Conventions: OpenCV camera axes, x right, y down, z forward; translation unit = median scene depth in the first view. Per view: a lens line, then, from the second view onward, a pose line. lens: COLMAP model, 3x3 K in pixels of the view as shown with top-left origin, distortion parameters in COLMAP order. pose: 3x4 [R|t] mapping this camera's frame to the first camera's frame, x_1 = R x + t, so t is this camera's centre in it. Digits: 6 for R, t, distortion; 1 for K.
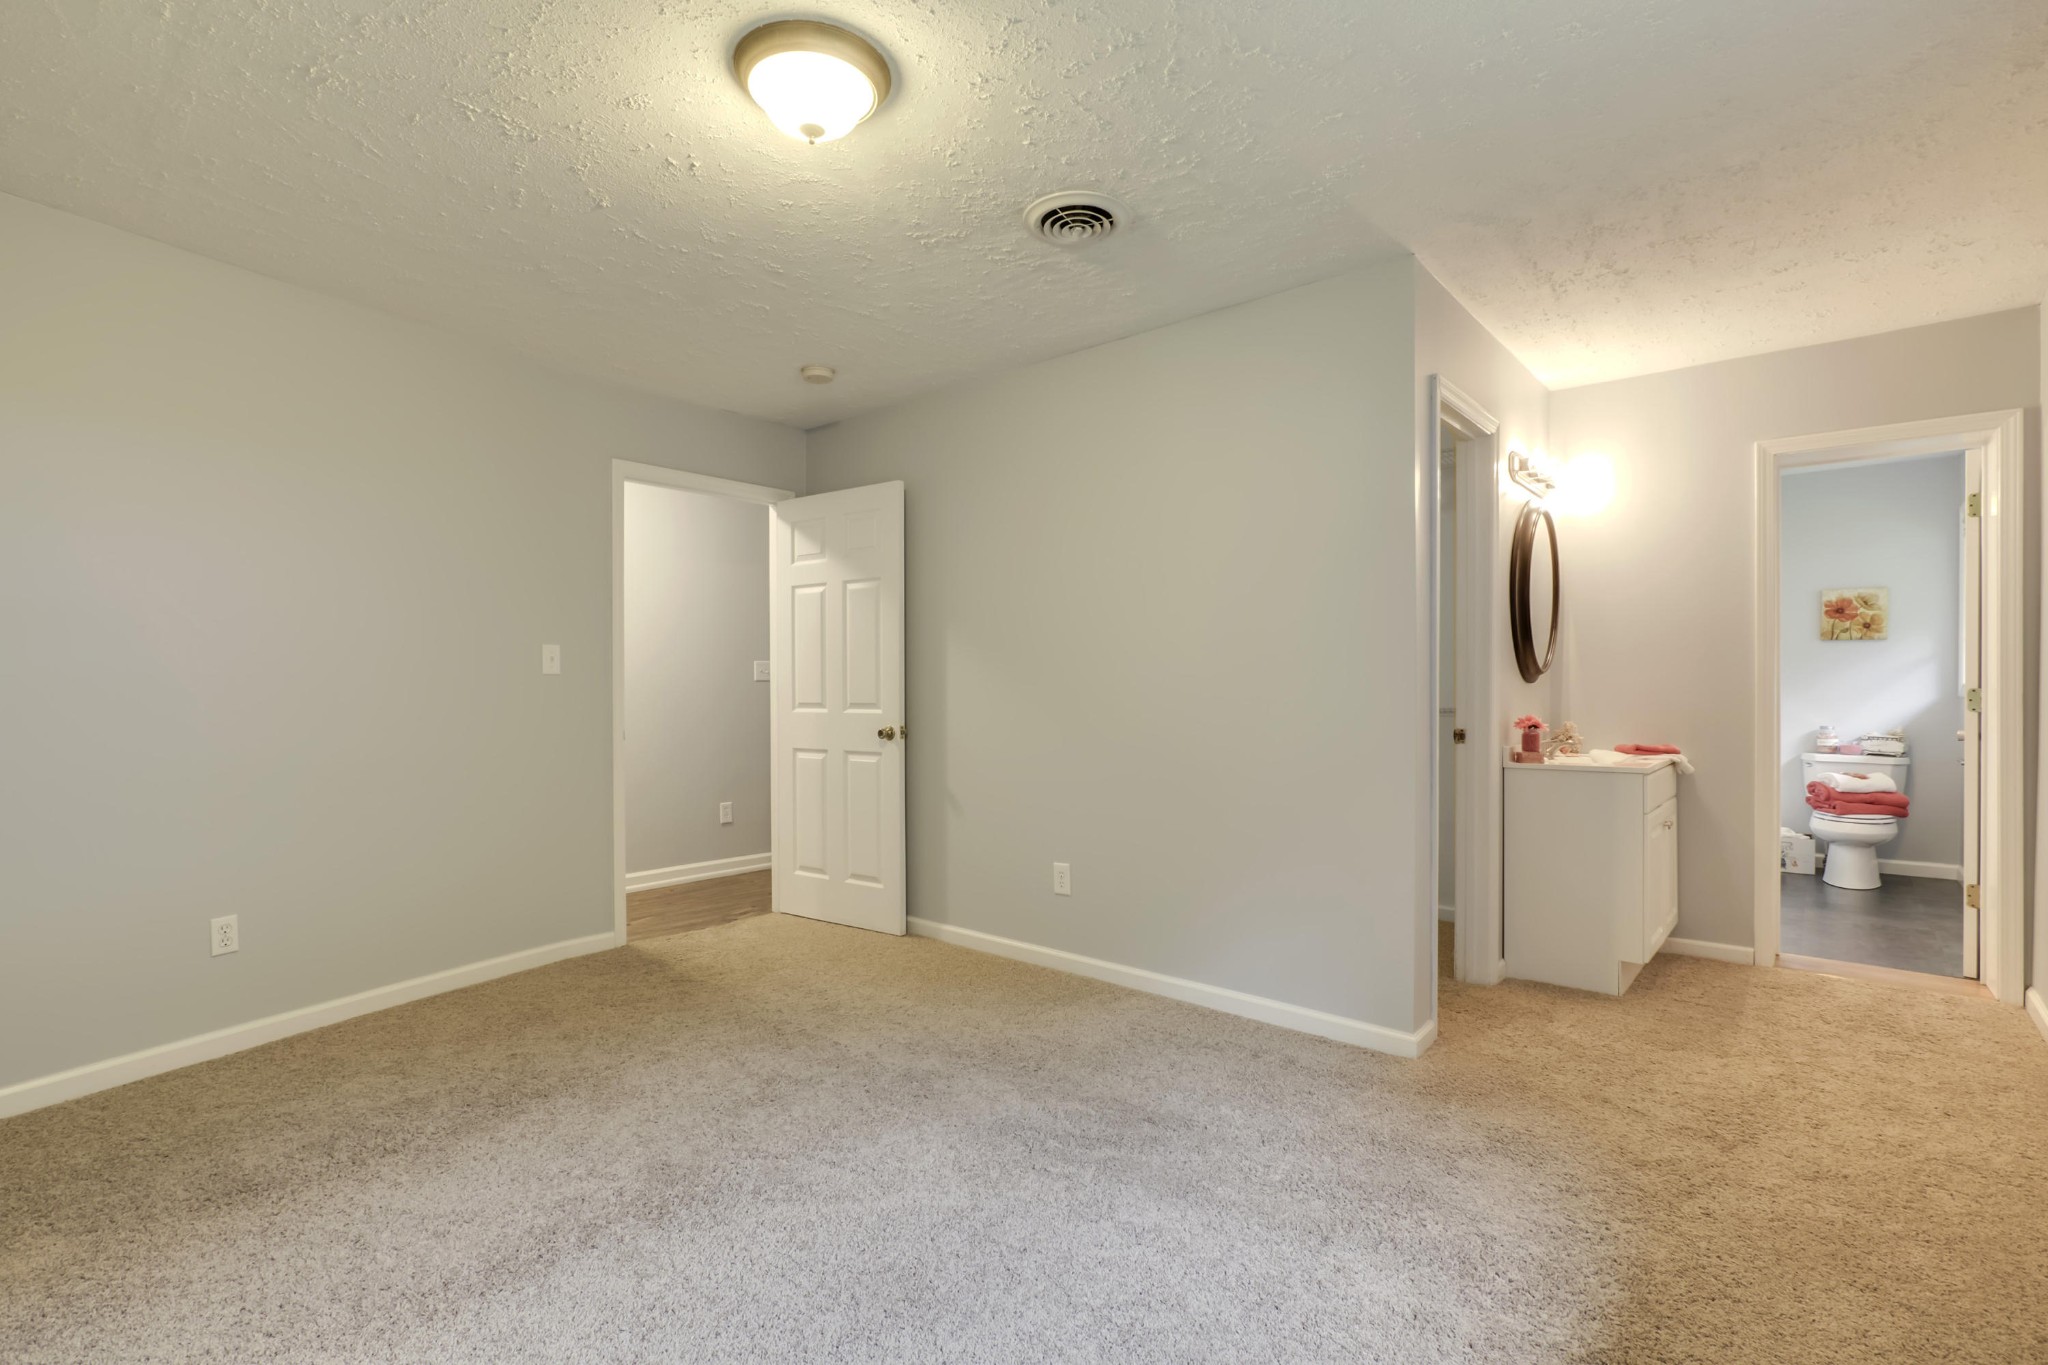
lens RADIAL K [[945.4, 0, 1016.8], [0, 945.4, 692.0], [0, 0, 1]] dist [-0.019001, 0.006378]
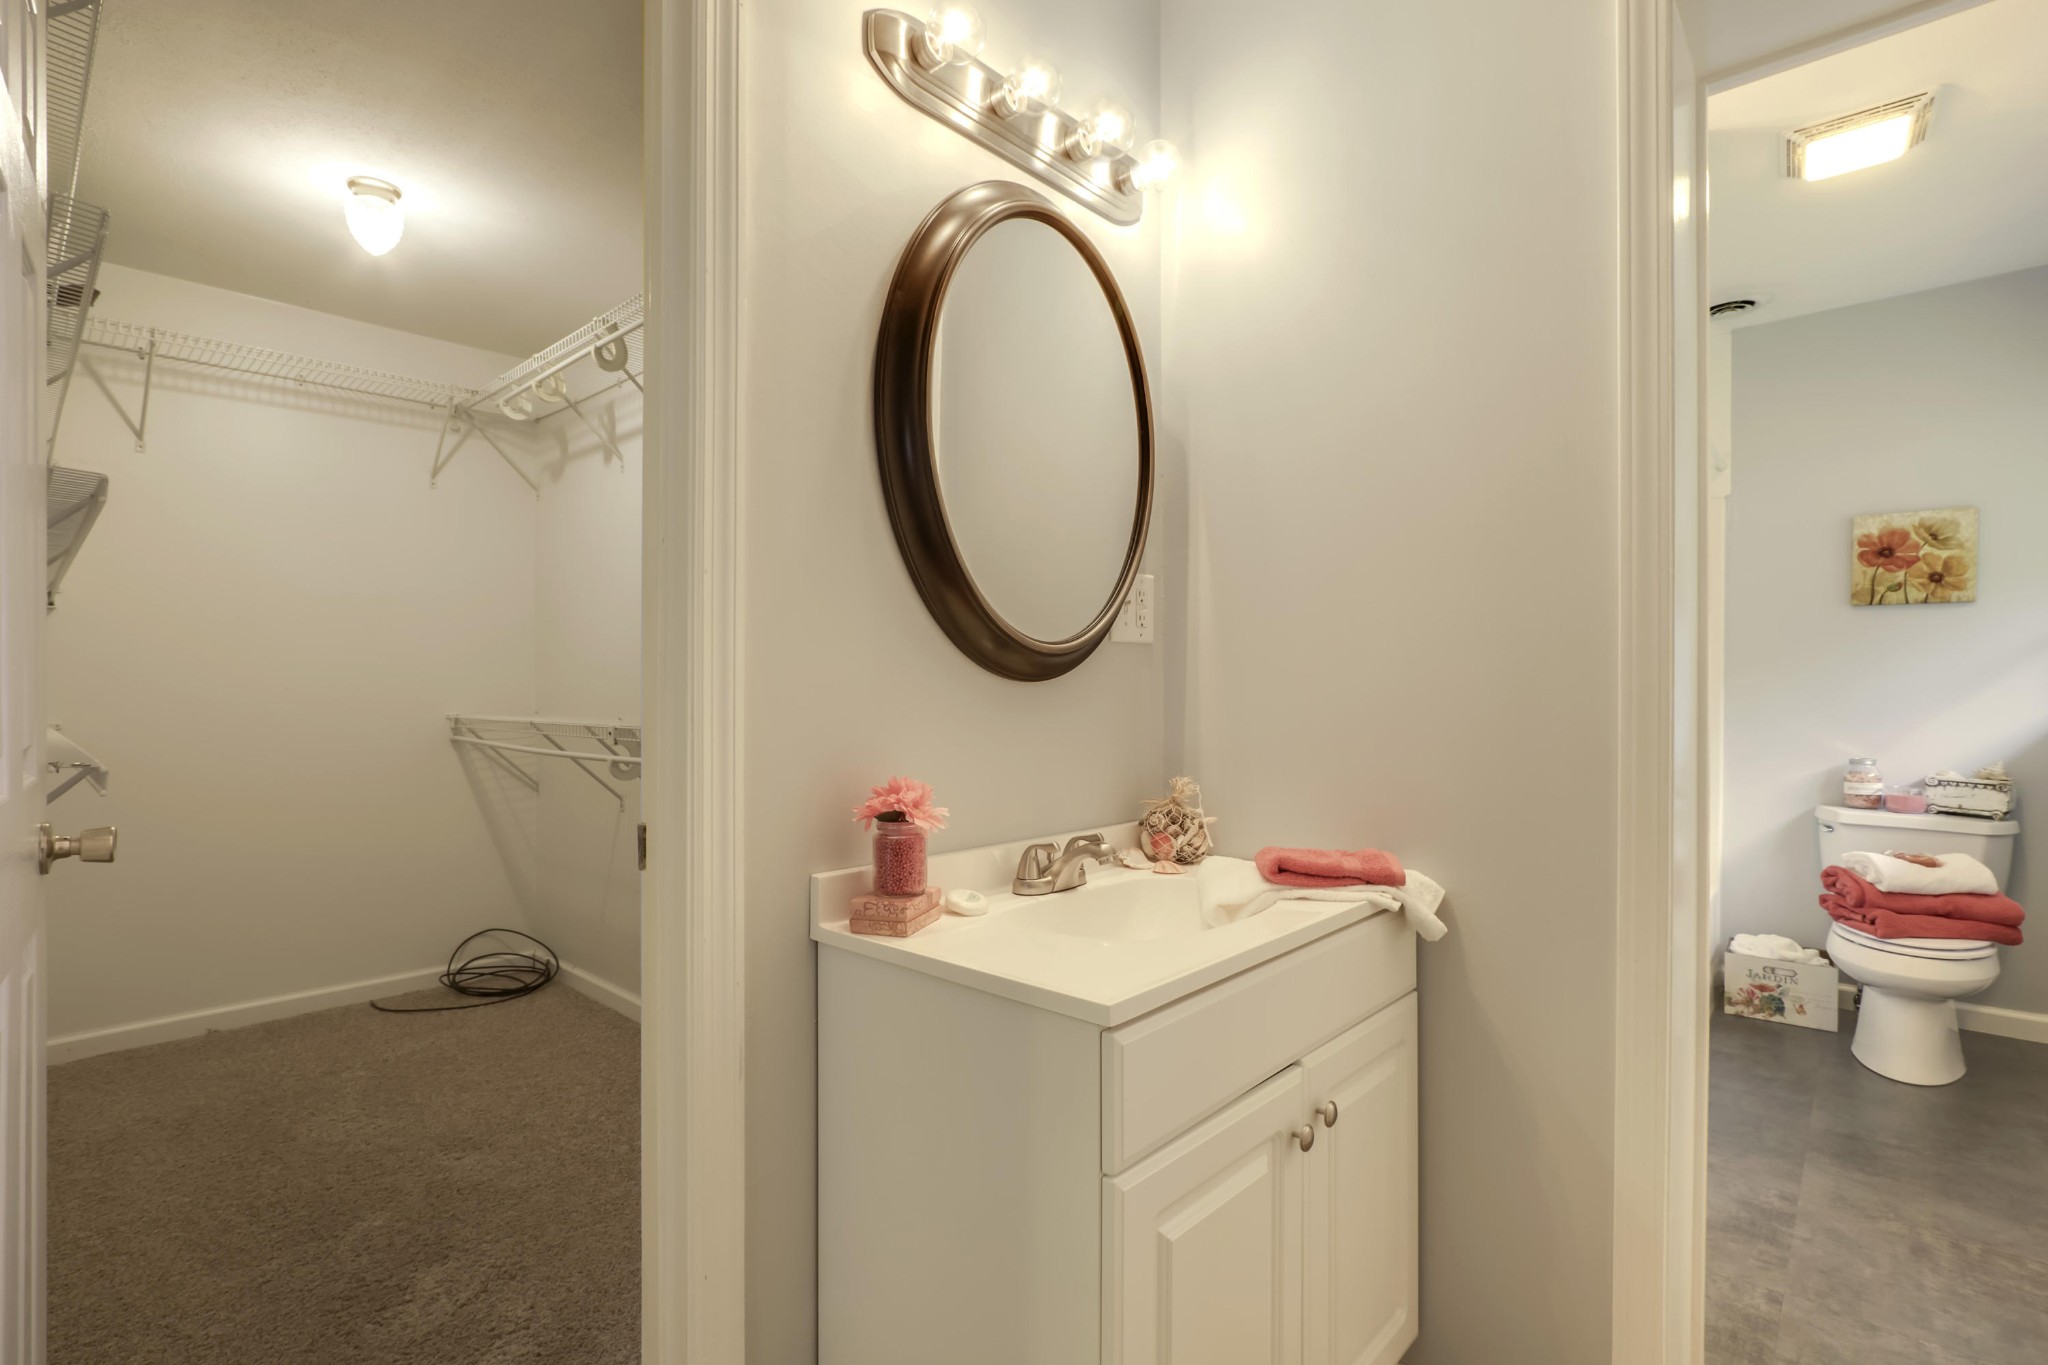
lens RADIAL K [[945.4, 0, 1016.8], [0, 945.4, 692.0], [0, 0, 1]] dist [-0.019001, 0.006378]
pose [[0.999540, 0.001109, -0.030294, 0.388588], [-0.001059, 0.999998, 0.001663, -0.004113], [0.030296, -0.001630, 0.999540, 0.438004]]
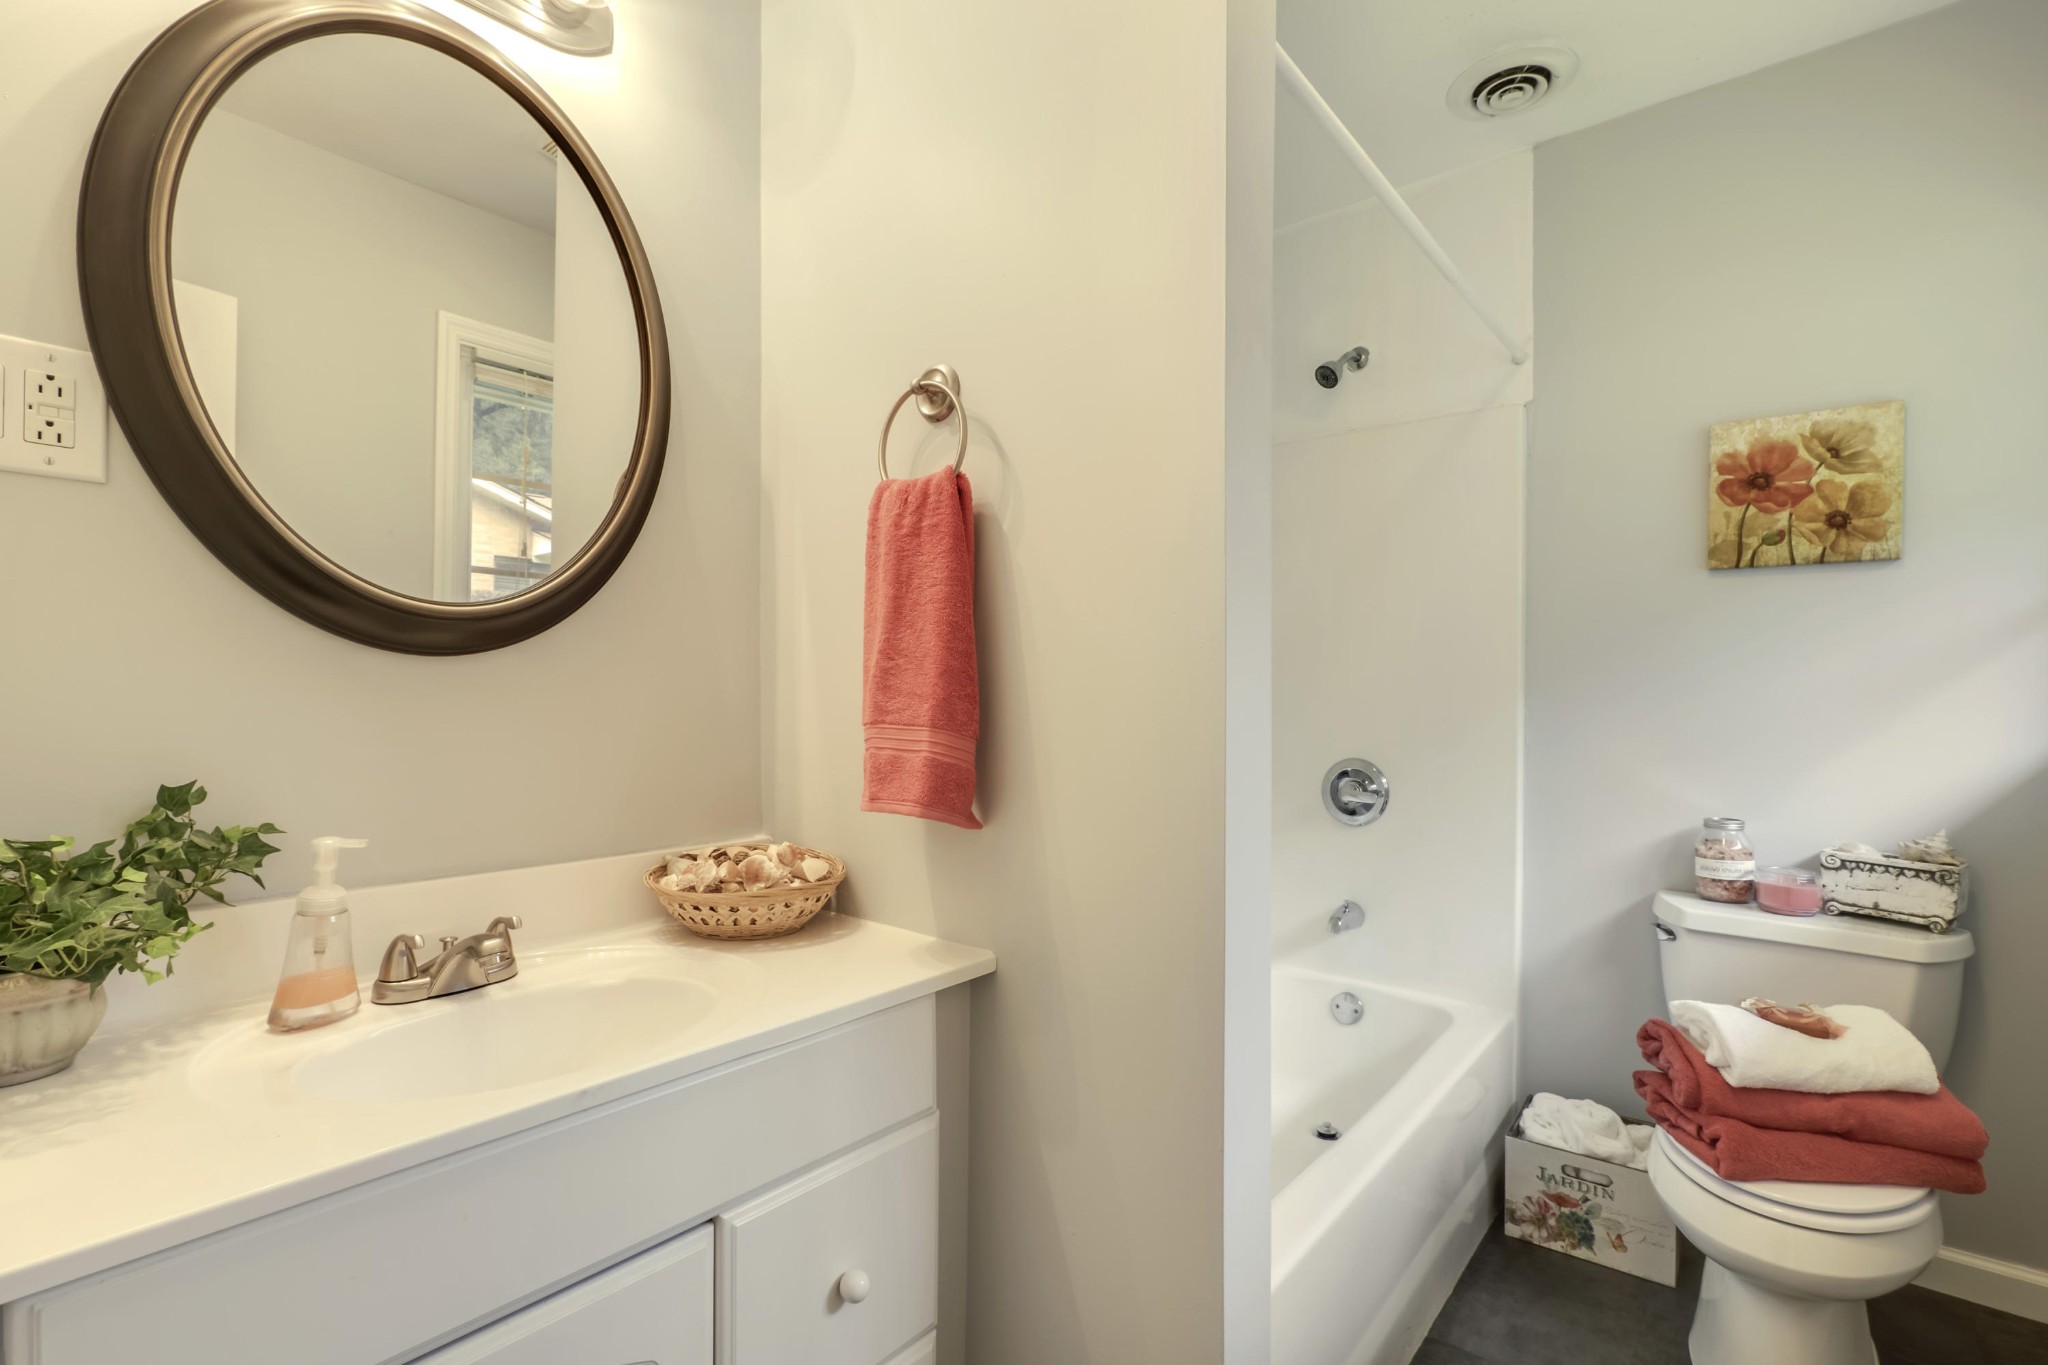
lens RADIAL K [[945.4, 0, 1016.8], [0, 945.4, 692.0], [0, 0, 1]] dist [-0.019001, 0.006378]
pose [[0.999992, 0.002353, 0.003221, 0.623229], [-0.002346, 0.999995, -0.002145, -0.009020], [-0.003226, 0.002137, 0.999993, 0.676064]]
